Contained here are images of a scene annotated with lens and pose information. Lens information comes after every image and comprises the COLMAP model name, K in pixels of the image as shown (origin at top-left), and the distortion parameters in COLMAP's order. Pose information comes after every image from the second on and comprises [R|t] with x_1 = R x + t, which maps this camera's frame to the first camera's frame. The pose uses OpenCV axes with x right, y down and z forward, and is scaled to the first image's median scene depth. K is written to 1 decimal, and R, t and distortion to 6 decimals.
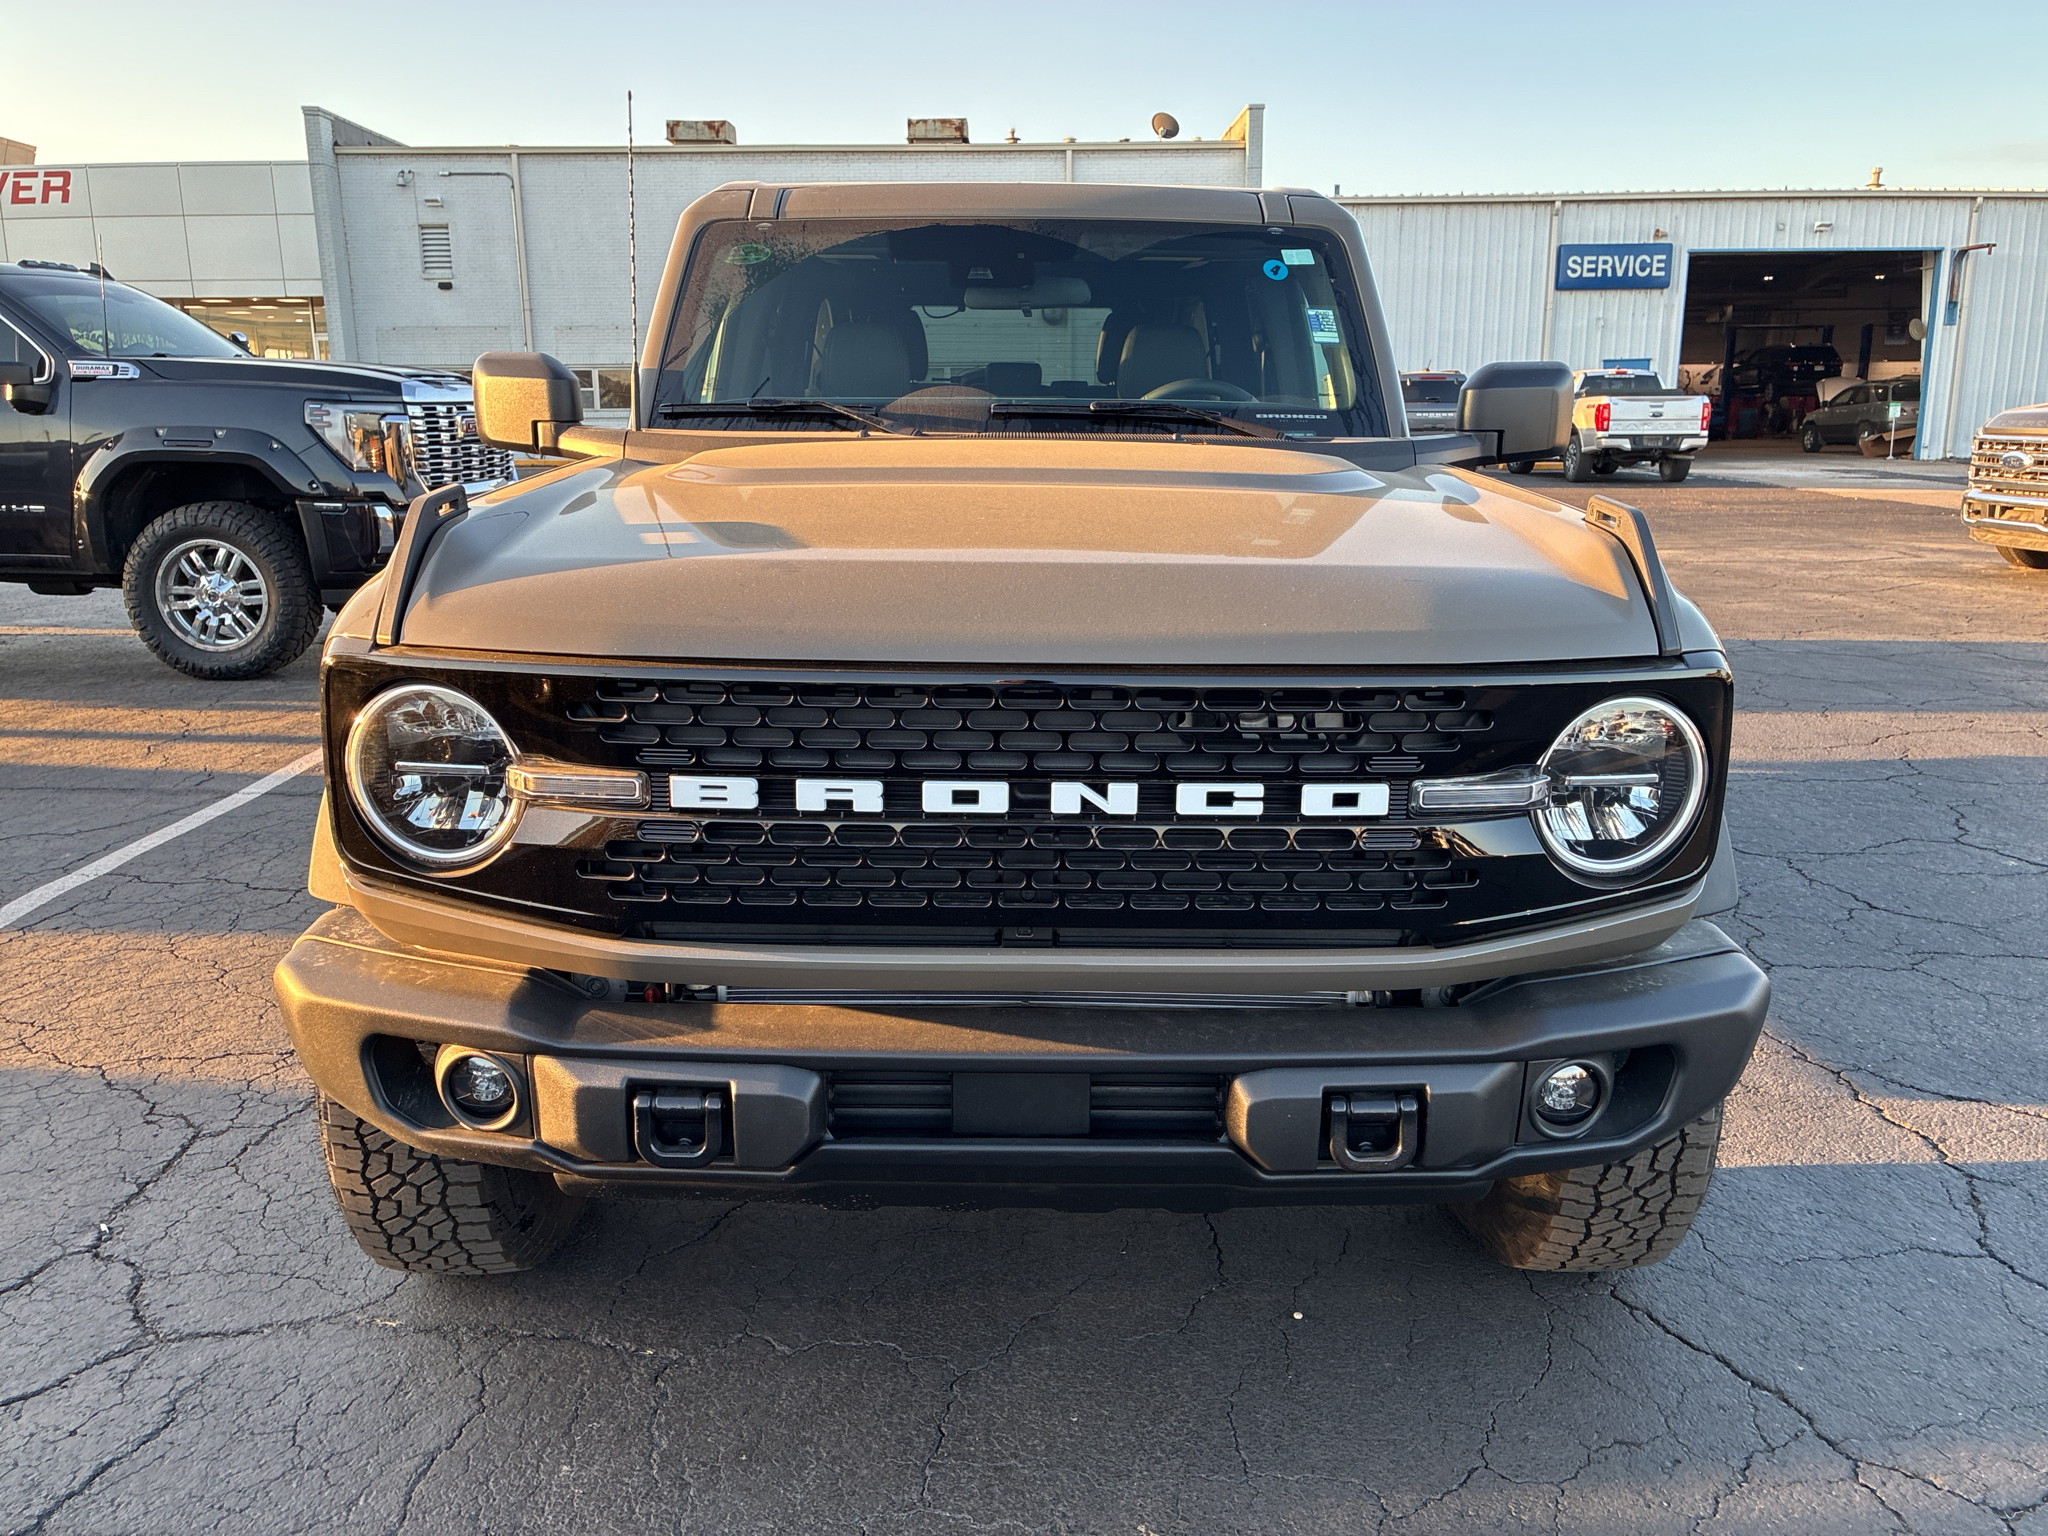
lens RADIAL K [[1539.0, 0, 1024.0], [0, 1539.0, 768.0], [0, 0, 1]] dist [0.015248, -0.024107]
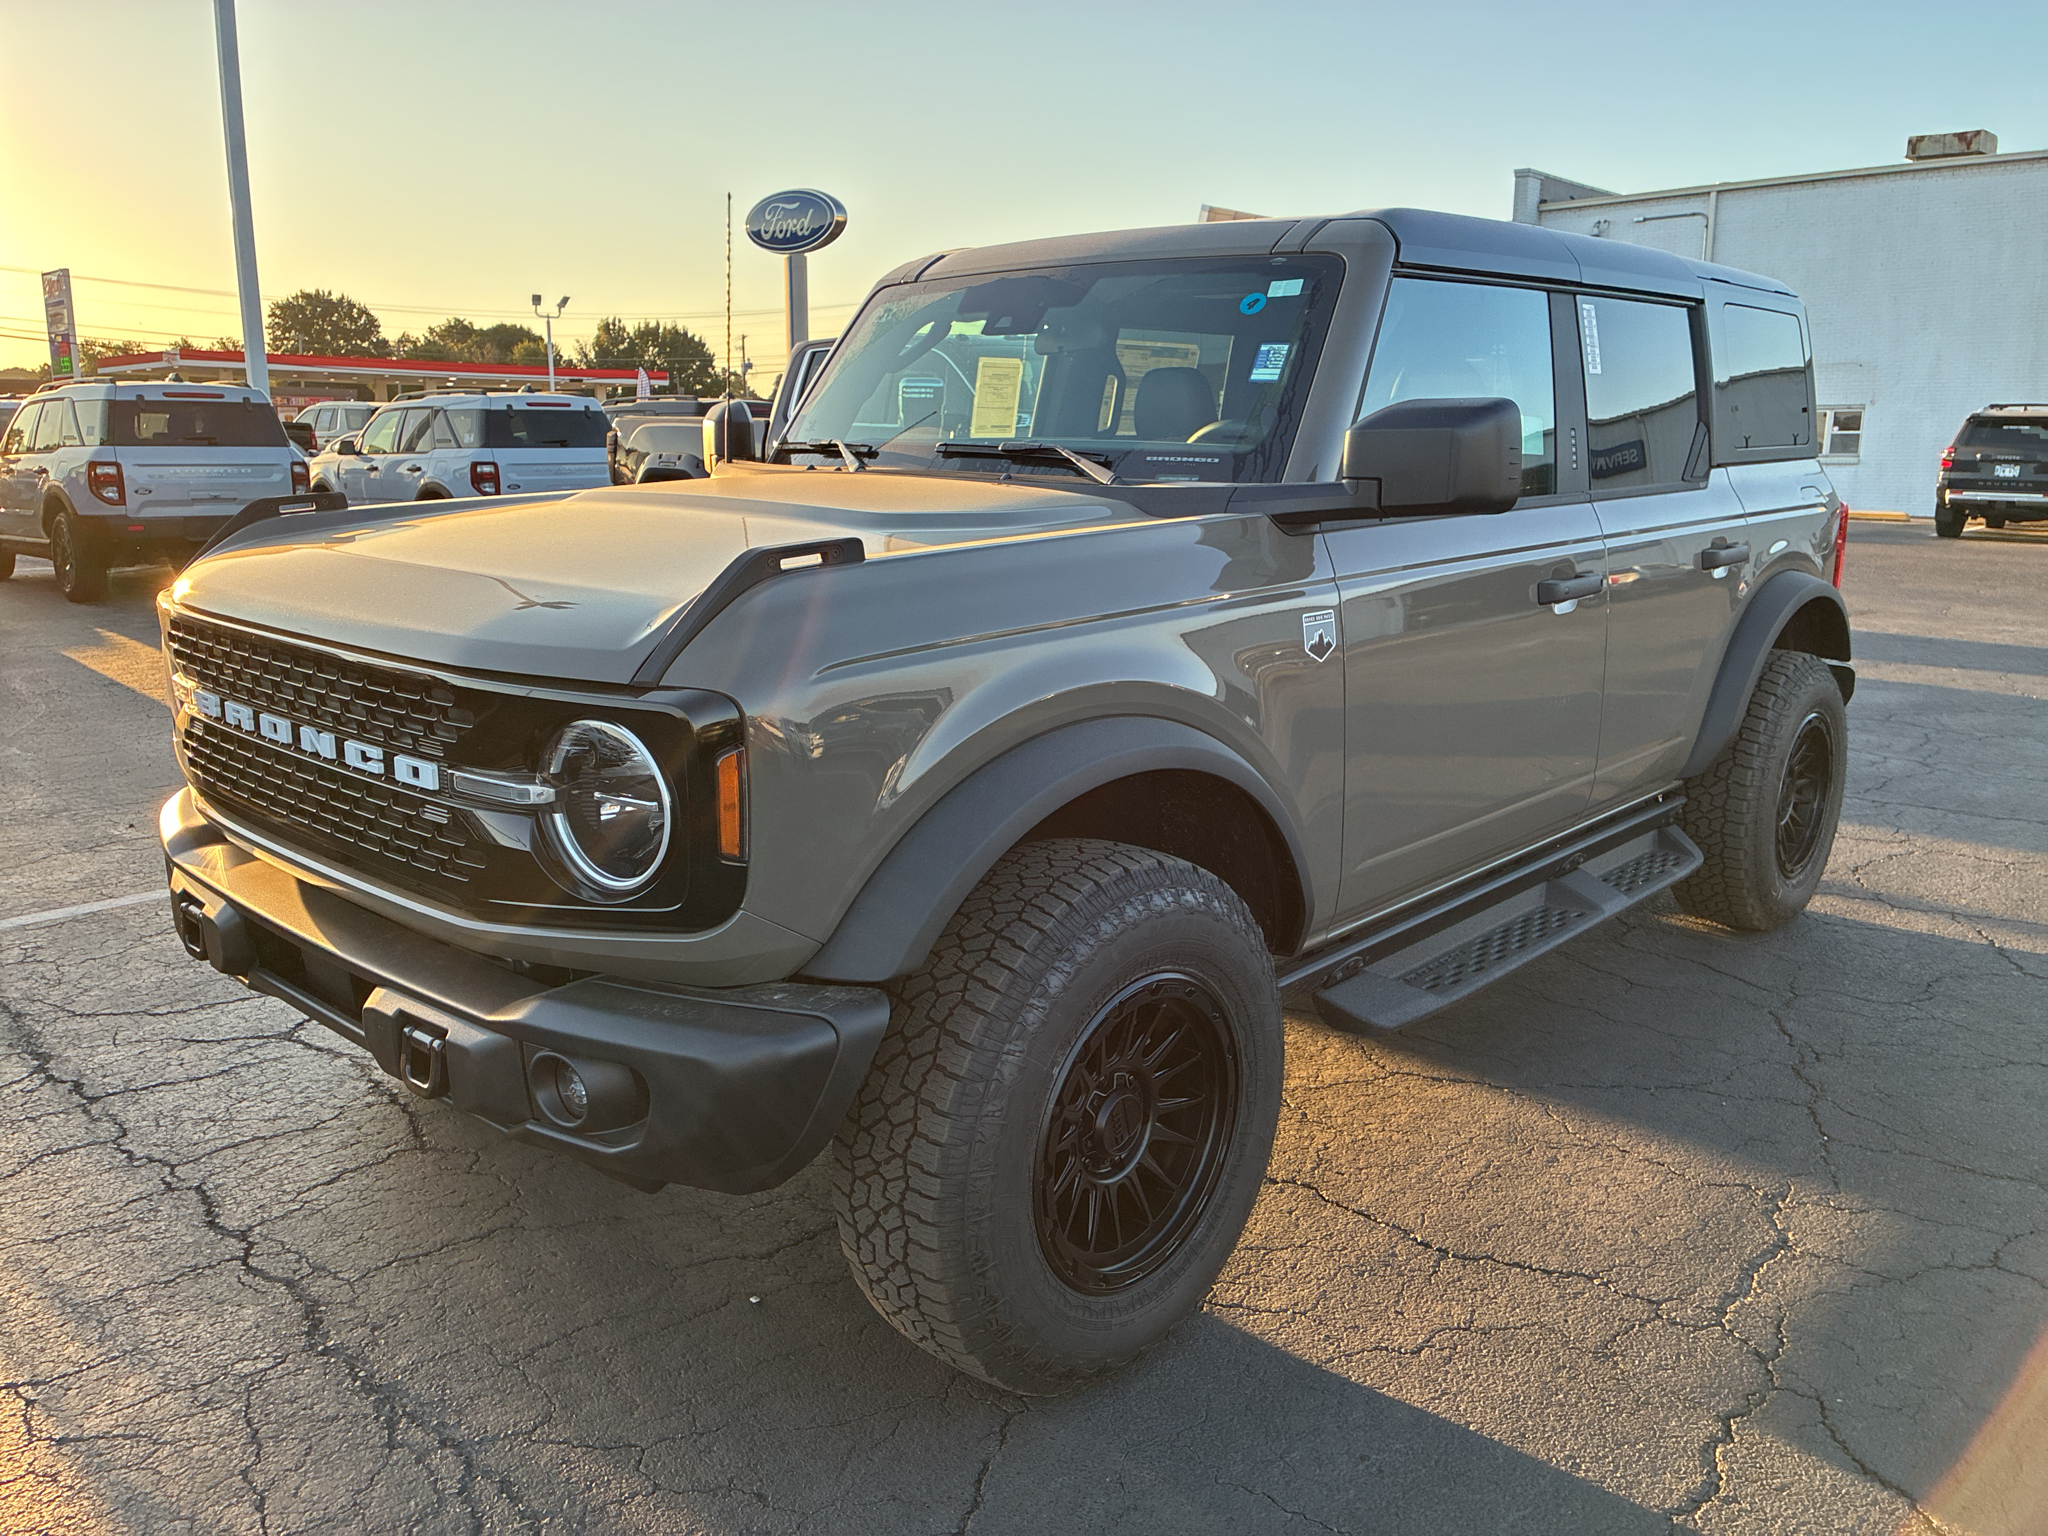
lens RADIAL K [[1539.0, 0, 1024.0], [0, 1539.0, 768.0], [0, 0, 1]] dist [0.015248, -0.024107]
pose [[0.729290, 0.141513, -0.669410, 1.321785], [-0.159607, 0.986571, 0.034676, -0.097444], [0.665328, 0.081554, 0.742083, 0.415894]]
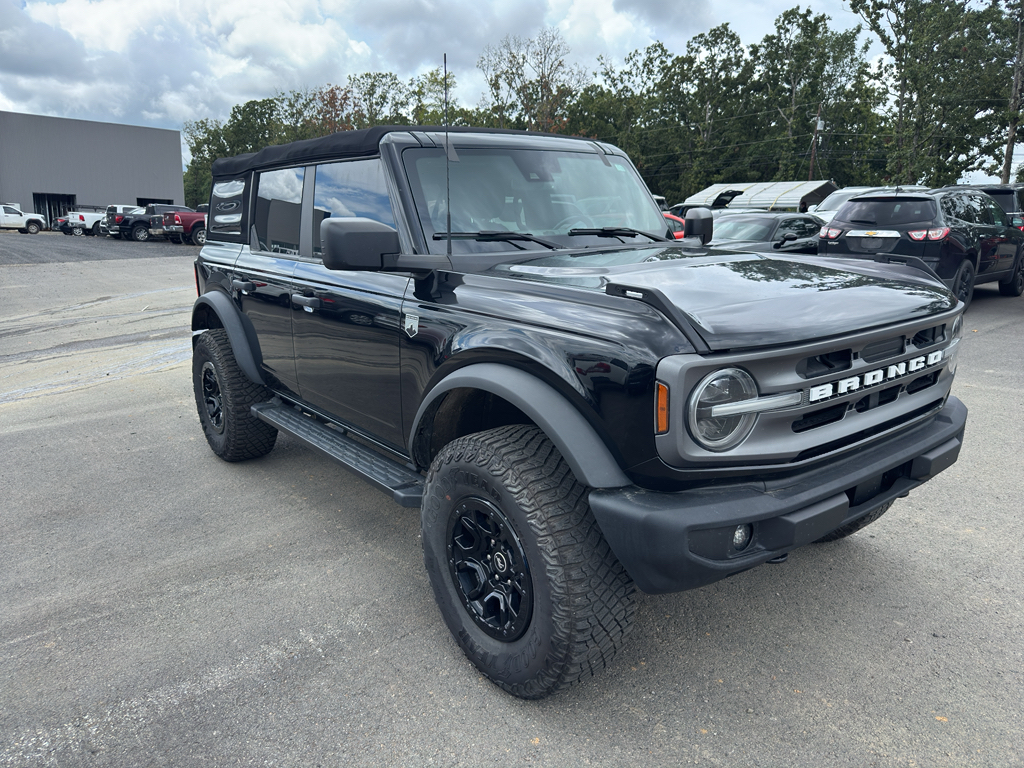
lens RADIAL K [[769.5, 0, 512.0], [0, 769.5, 384.0], [0, 0, 1]] dist [0.015248, -0.024107]
pose [[0.779242, -0.167484, 0.603930, -1.319807], [0.169326, 0.984056, 0.054422, -0.147163], [-0.603416, 0.059853, 0.795177, 0.295904]]
